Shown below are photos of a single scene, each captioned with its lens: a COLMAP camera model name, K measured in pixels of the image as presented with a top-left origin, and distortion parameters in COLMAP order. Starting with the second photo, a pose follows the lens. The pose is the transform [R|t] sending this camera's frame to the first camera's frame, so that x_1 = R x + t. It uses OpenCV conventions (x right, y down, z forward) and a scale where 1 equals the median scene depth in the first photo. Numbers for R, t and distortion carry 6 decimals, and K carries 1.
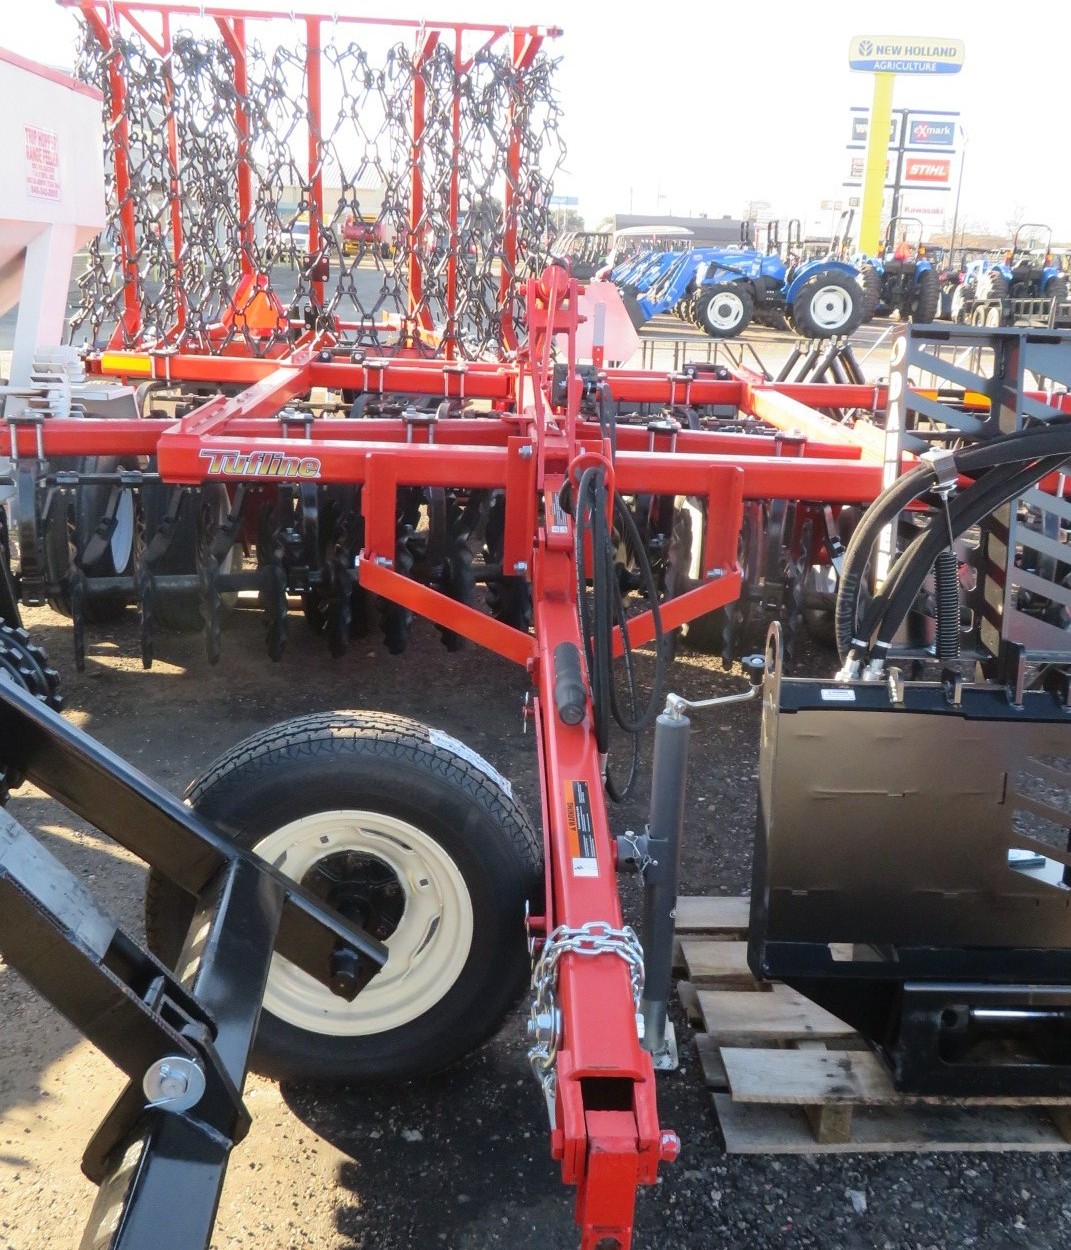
lens RADIAL K [[1355.1, 0, 536.9], [0, 1355.1, 628.4], [0, 0, 1]] dist [0.011157, 0.000000]
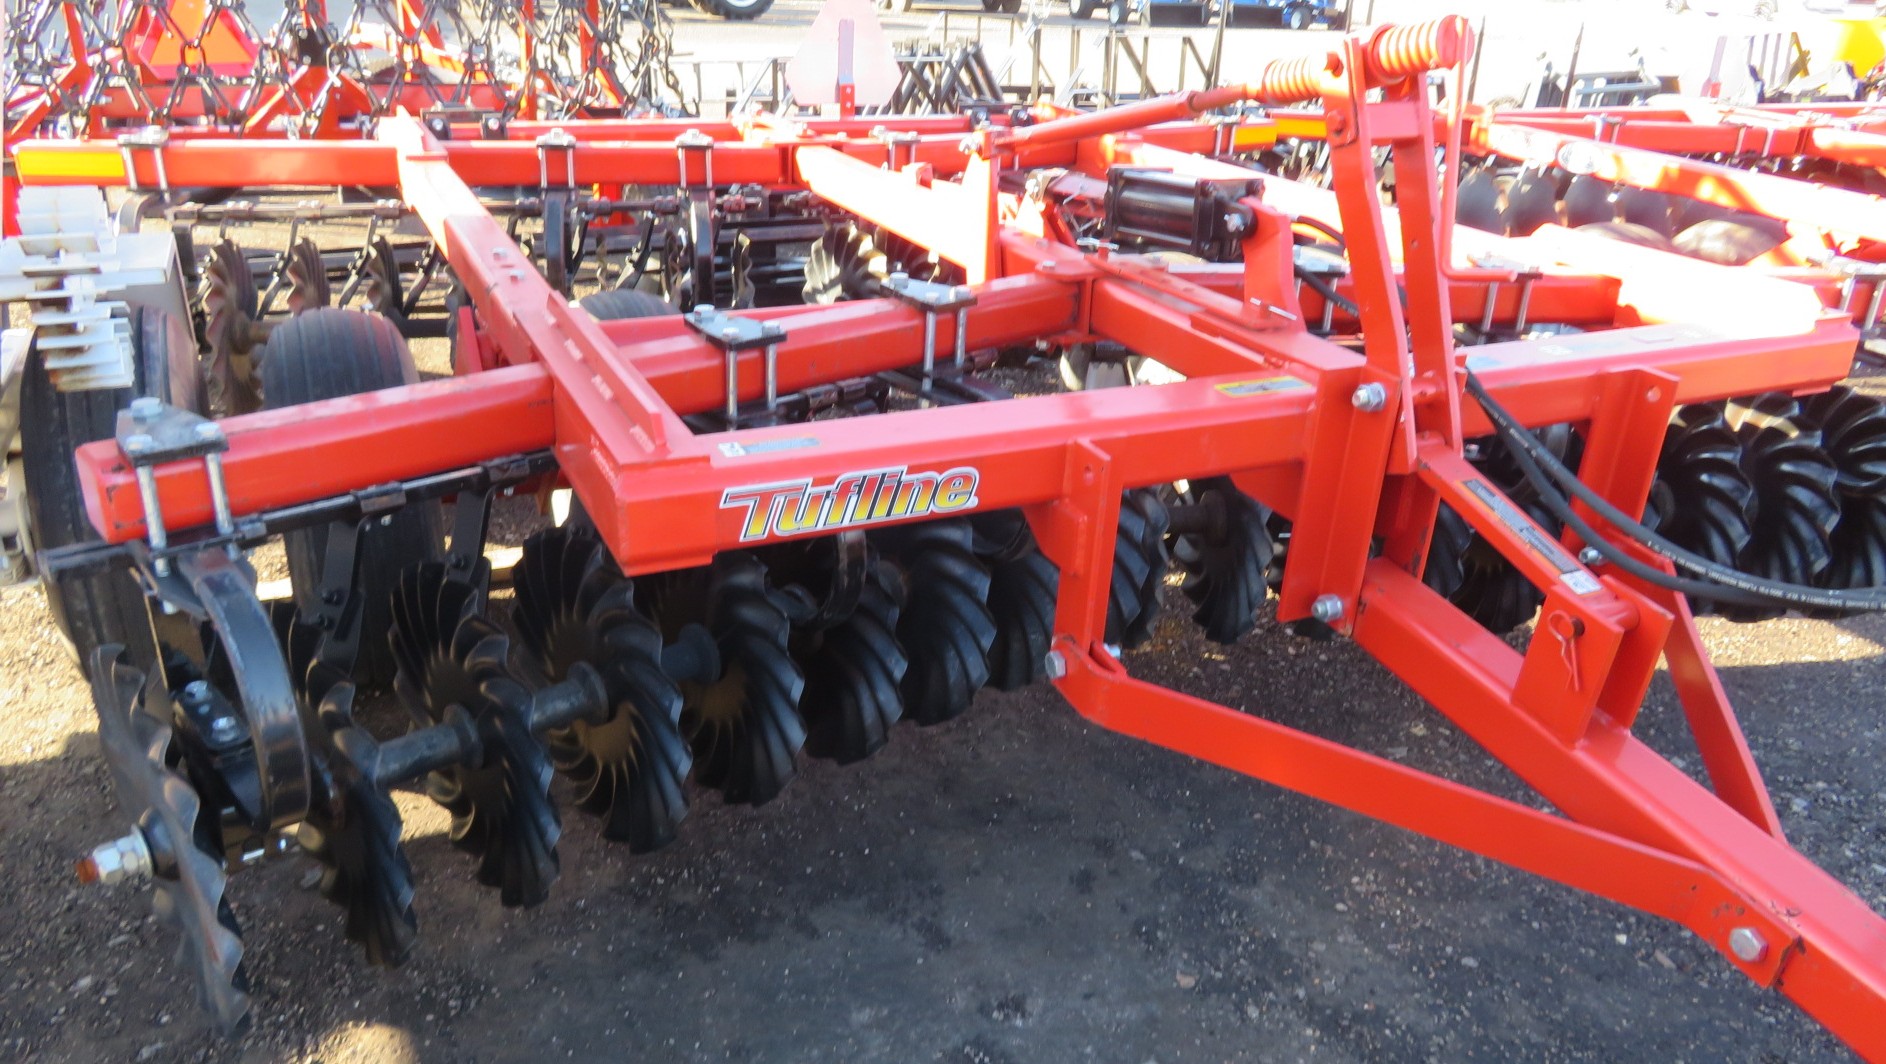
lens RADIAL K [[1367.5, 0, 941.0], [0, 1367.5, 523.3], [0, 0, 1]] dist [-0.010251, -0.004290]
pose [[0.920043, -0.159078, 0.358071, -0.330718], [0.104017, 0.980246, 0.168224, -0.181377], [-0.377758, -0.117528, 0.918415, 0.581510]]
